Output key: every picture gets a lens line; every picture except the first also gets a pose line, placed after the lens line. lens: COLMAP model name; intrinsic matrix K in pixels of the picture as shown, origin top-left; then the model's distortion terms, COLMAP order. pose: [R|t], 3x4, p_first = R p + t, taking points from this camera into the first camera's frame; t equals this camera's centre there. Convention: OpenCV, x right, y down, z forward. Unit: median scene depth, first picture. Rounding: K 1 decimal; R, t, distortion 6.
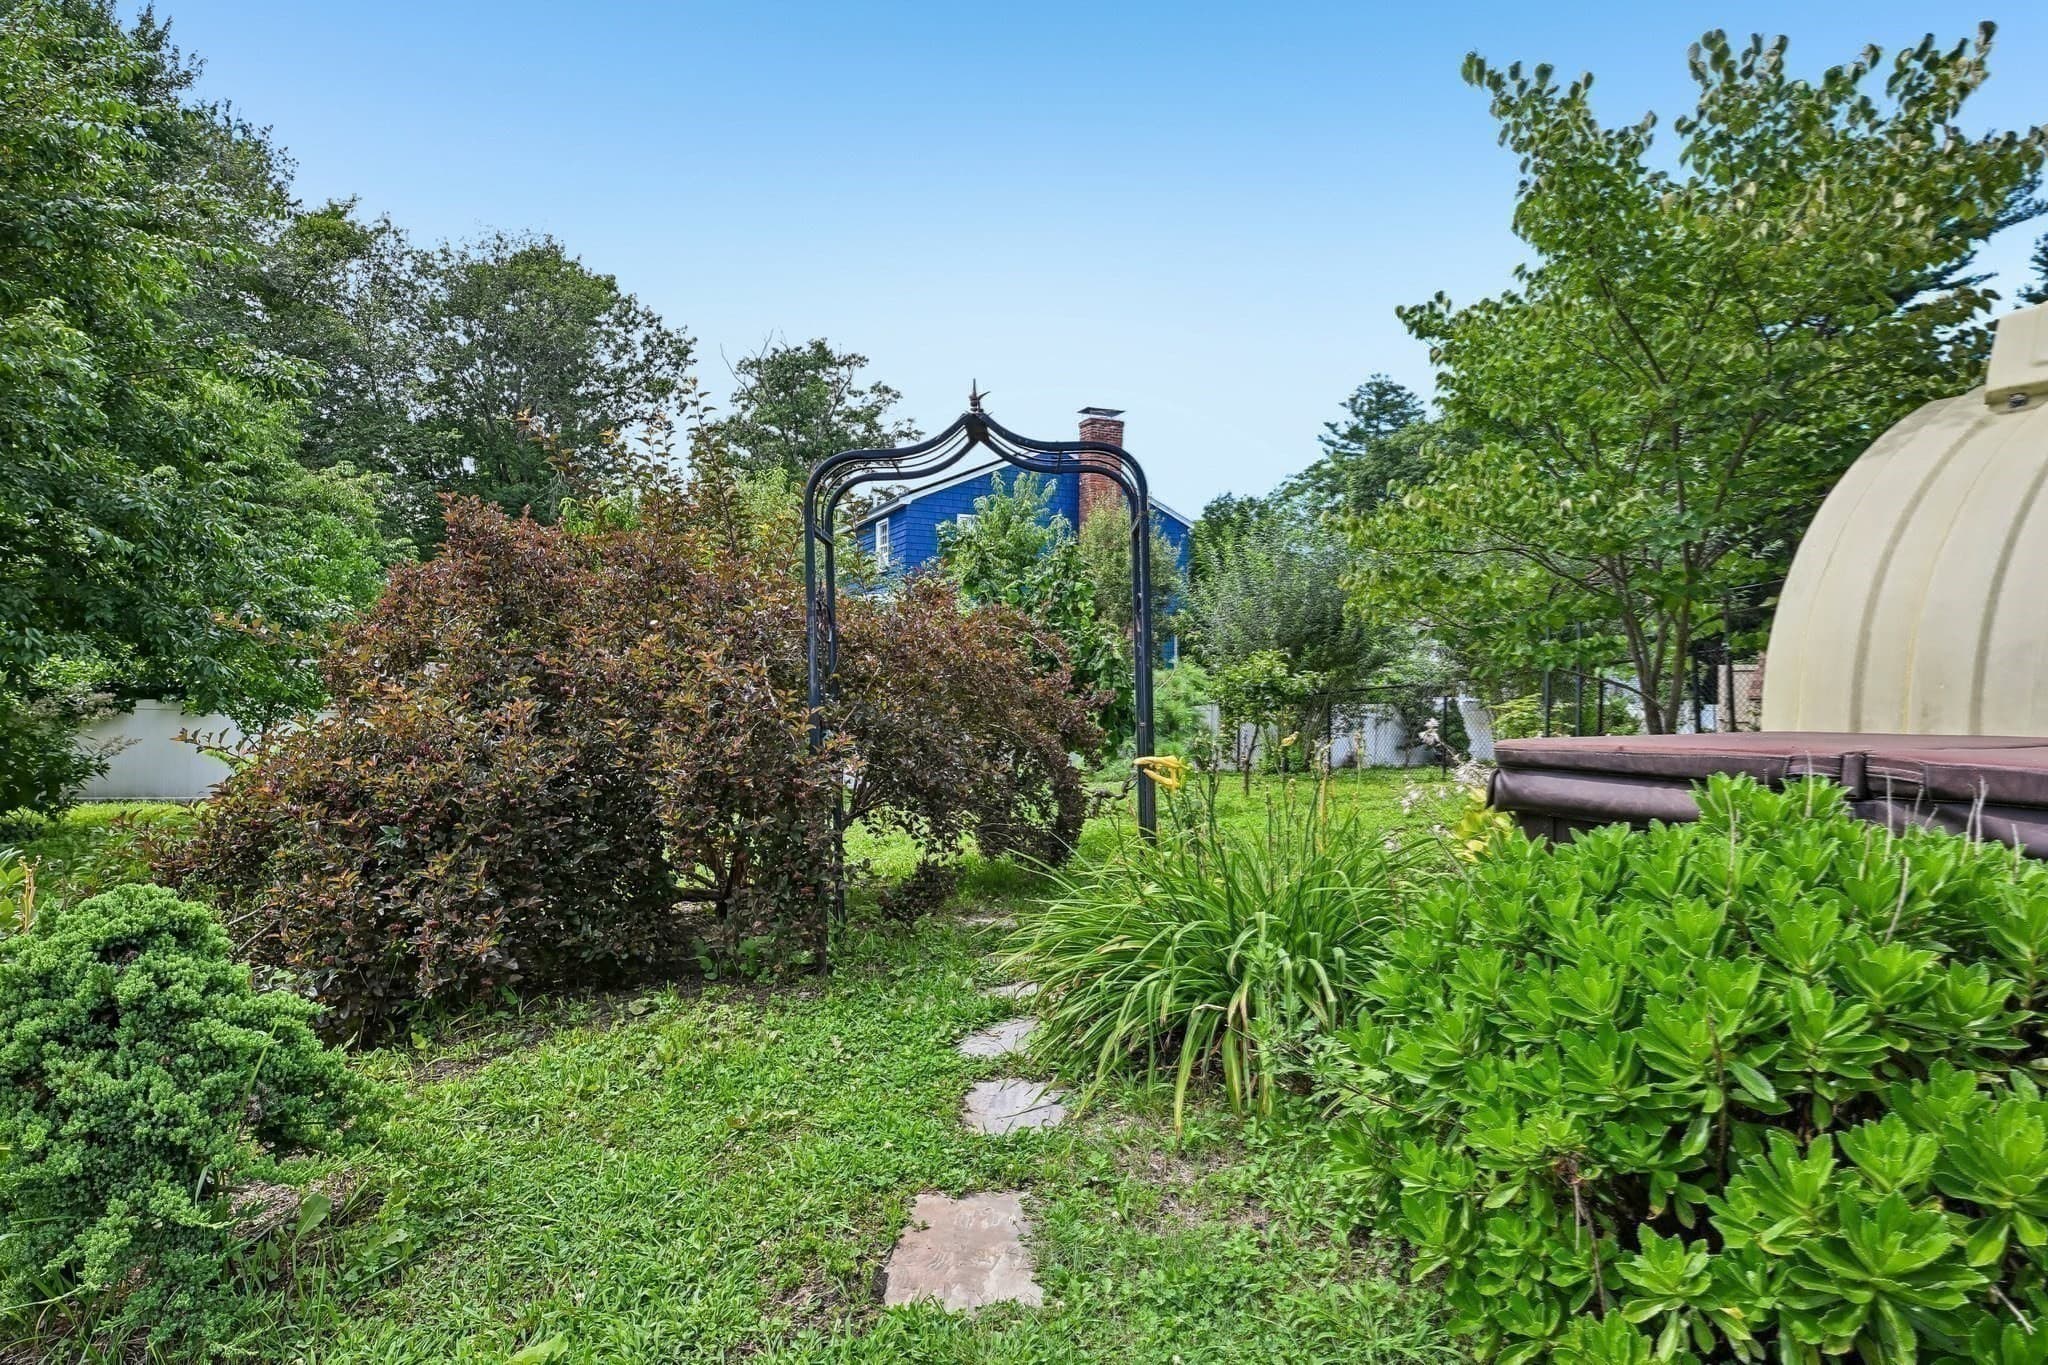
lens RADIAL K [[1081.6, 0, 1024.0], [0, 1081.6, 682.5], [0, 0, 1]] dist [-0.000624, -0.000323]
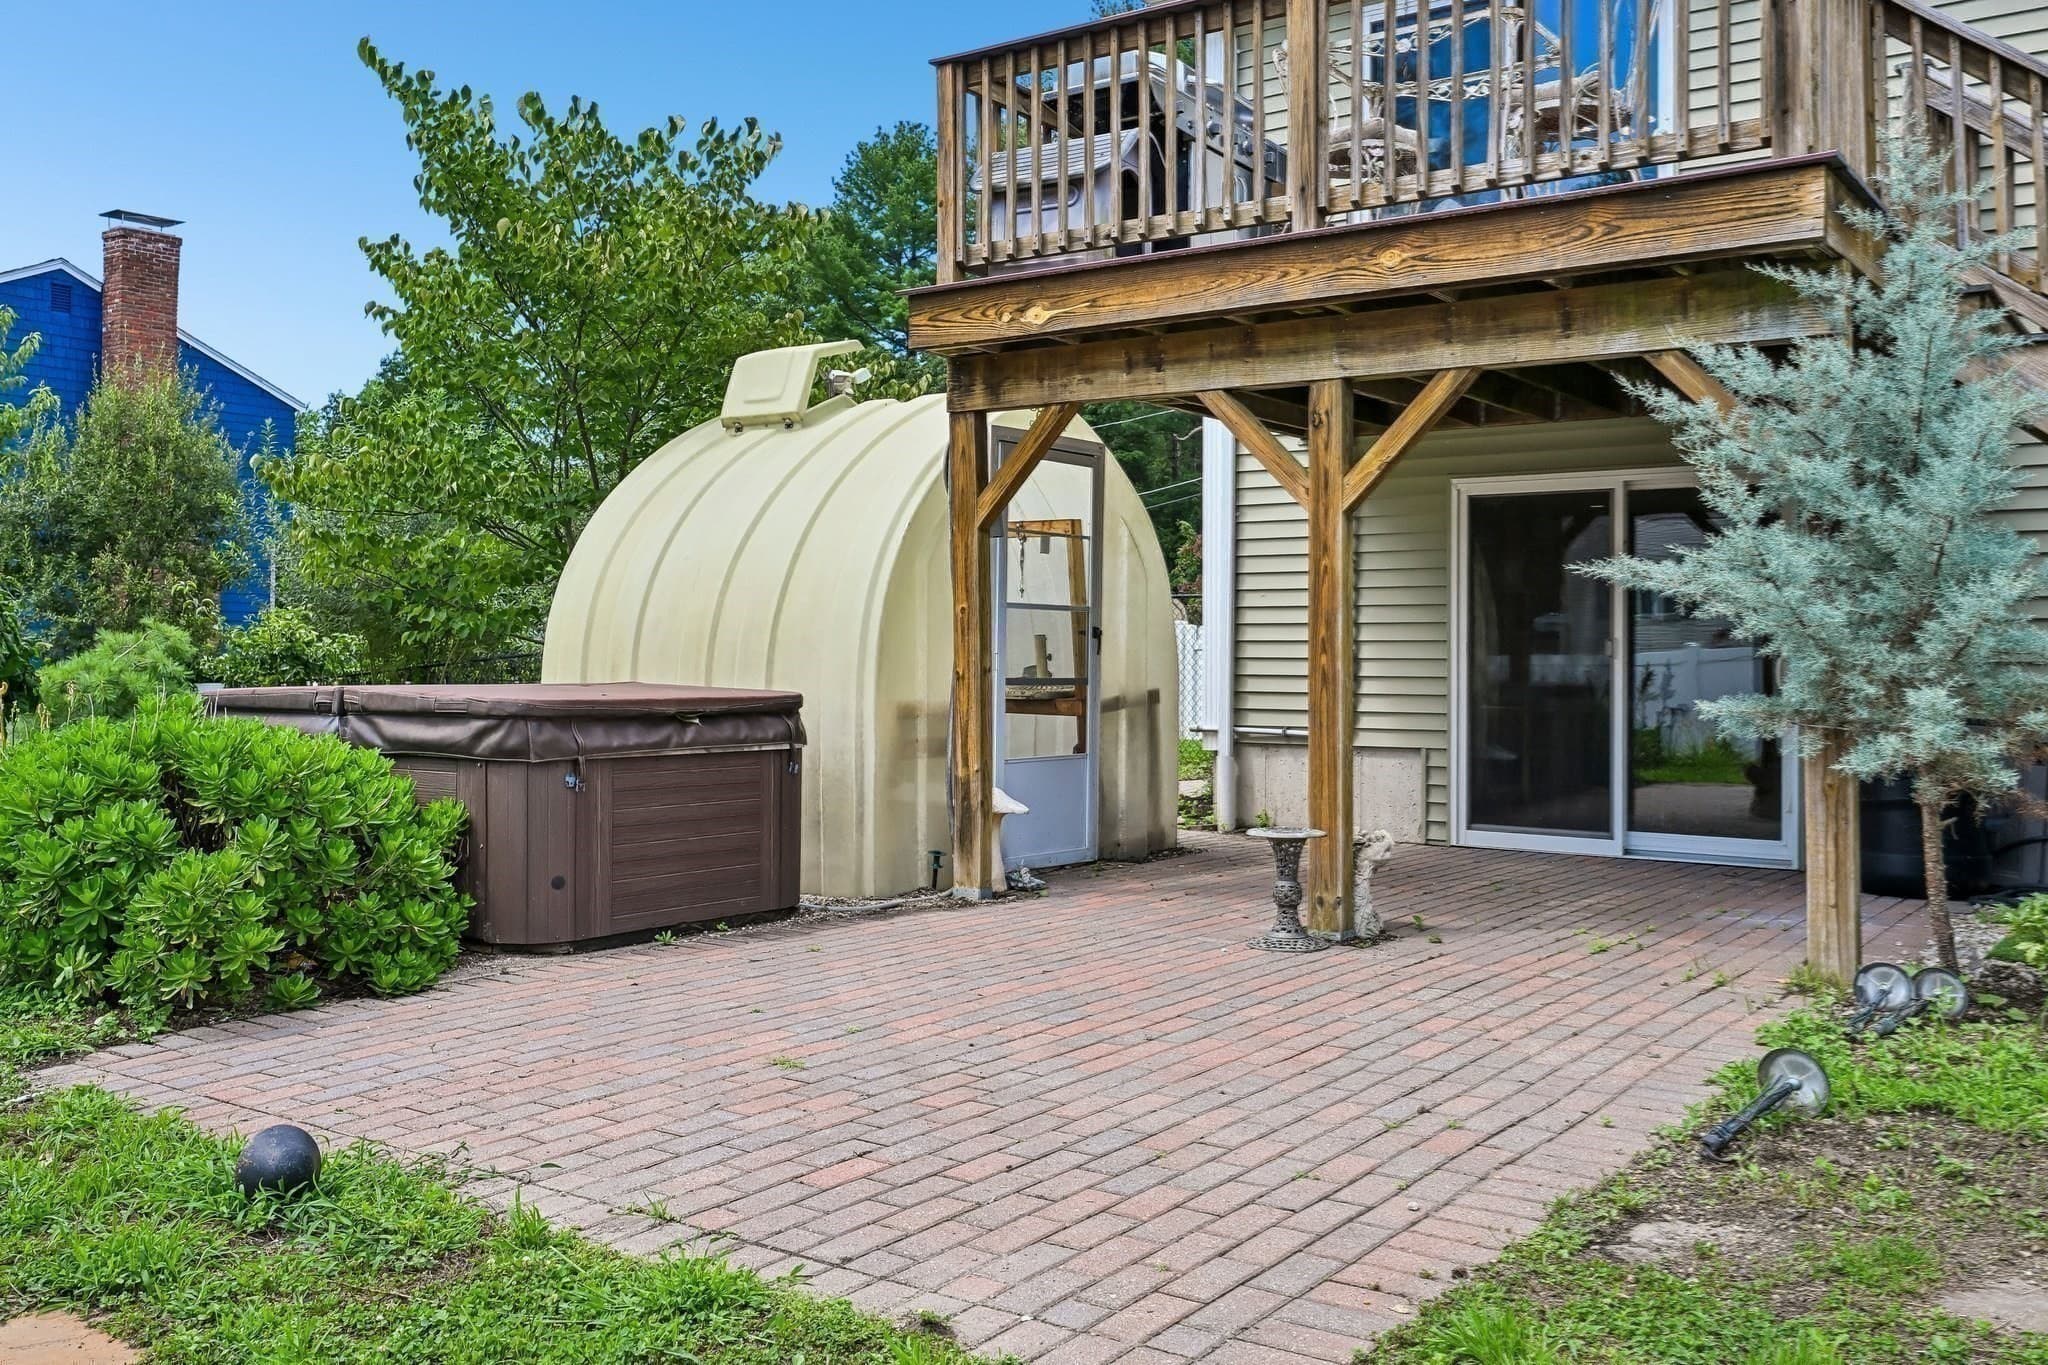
lens RADIAL K [[1807.5, 0, 1024.7], [0, 1807.5, 618.3], [0, 0, 1]] dist [0.000012, 0.007495]
pose [[0.881869, 0.011099, 0.471365, 0.043980], [-0.001689, 0.999791, -0.020381, 0.002115], [-0.471492, 0.017177, 0.881703, -0.224688]]
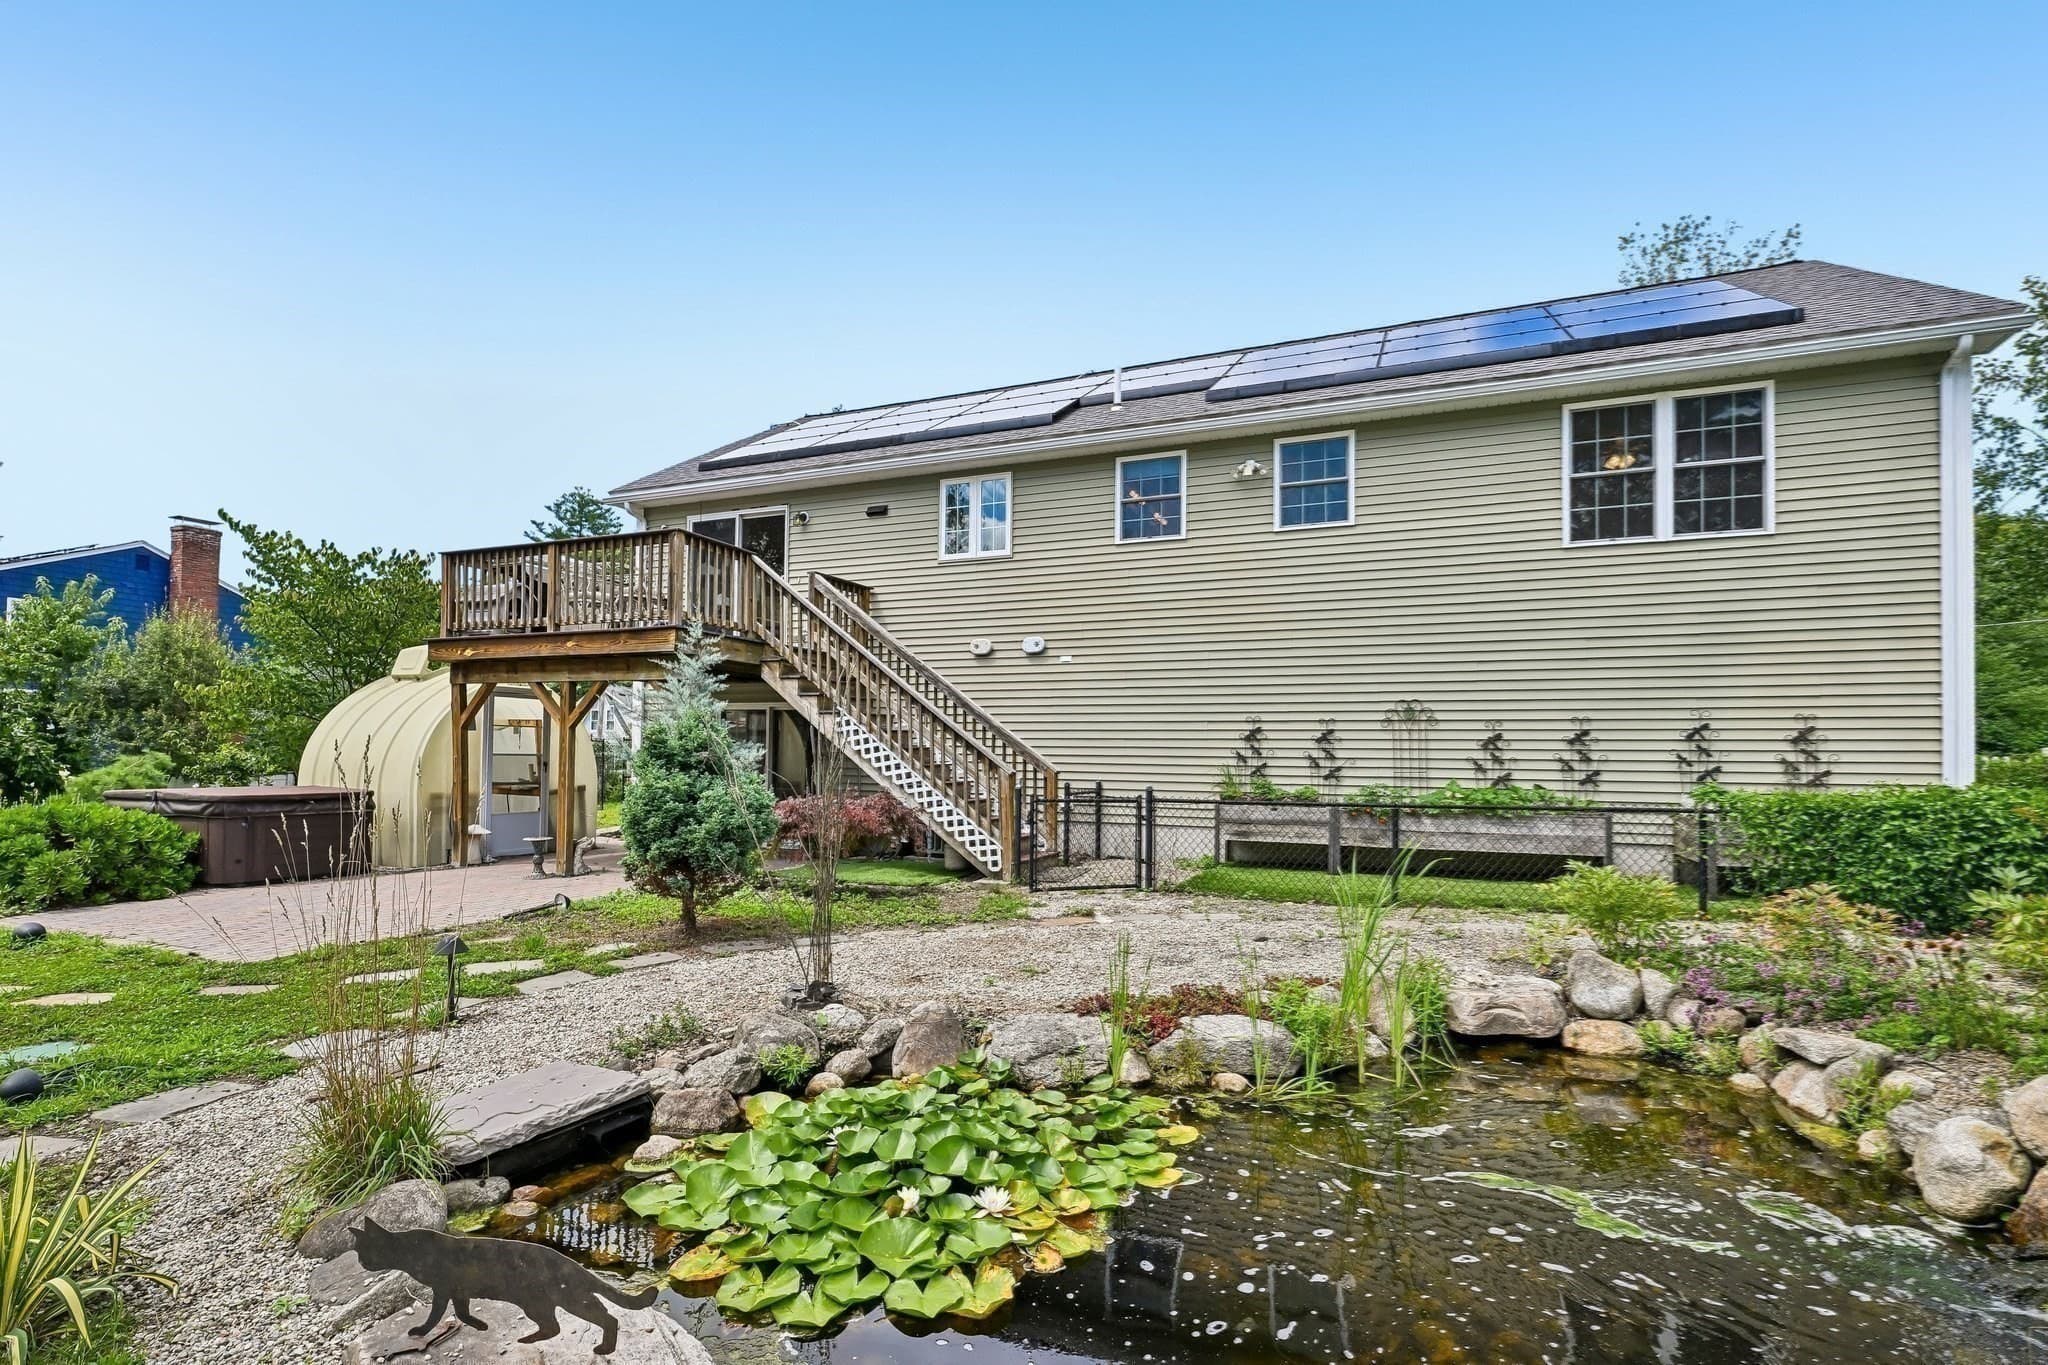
lens RADIAL K [[959.7, 0, 1054.5], [0, 959.7, 737.2], [0, 0, 1]] dist [-0.003226, 0.000064]
pose [[0.742784, 0.014284, 0.669379, 0.100558], [-0.004418, 0.999855, -0.016433, -0.011488], [-0.669517, 0.009249, 0.742739, -0.501369]]
